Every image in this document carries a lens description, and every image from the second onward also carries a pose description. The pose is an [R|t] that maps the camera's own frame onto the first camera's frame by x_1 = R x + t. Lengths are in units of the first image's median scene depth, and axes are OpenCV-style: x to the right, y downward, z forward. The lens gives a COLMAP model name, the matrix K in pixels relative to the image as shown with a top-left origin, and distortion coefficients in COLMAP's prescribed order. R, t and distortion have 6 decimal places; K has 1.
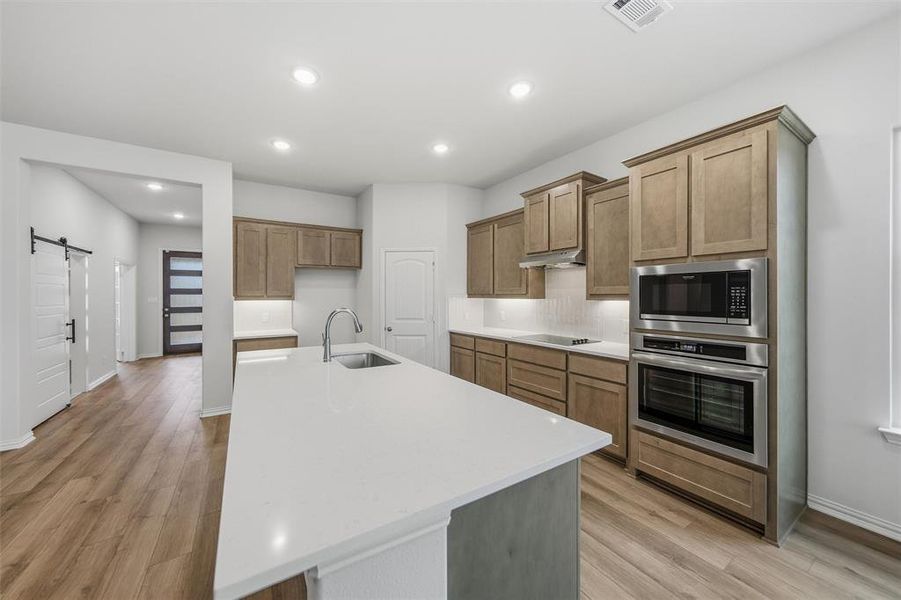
lens RADIAL K [[323.0, 0, 439.0], [0, 323.0, 293.9], [0, 0, 1]] dist [-0.000545, 0.001745]
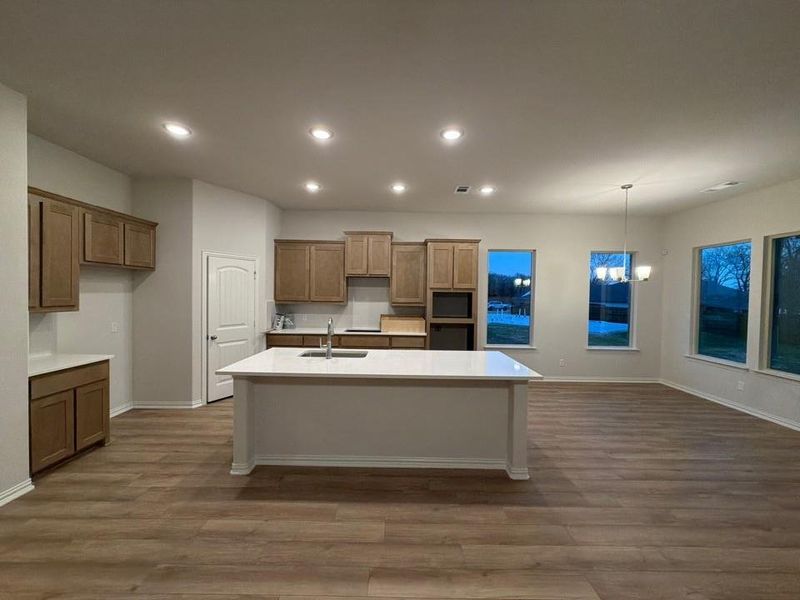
lens RADIAL K [[317.8, 0, 399.2], [0, 317.8, 297.7], [0, 0, 1]] dist [0.002033, 0.000071]
pose [[0.525378, -0.001401, 0.850868, -0.739717], [-0.018048, 0.999755, 0.012790, -0.035035], [-0.850677, -0.022076, 0.525224, 0.046404]]
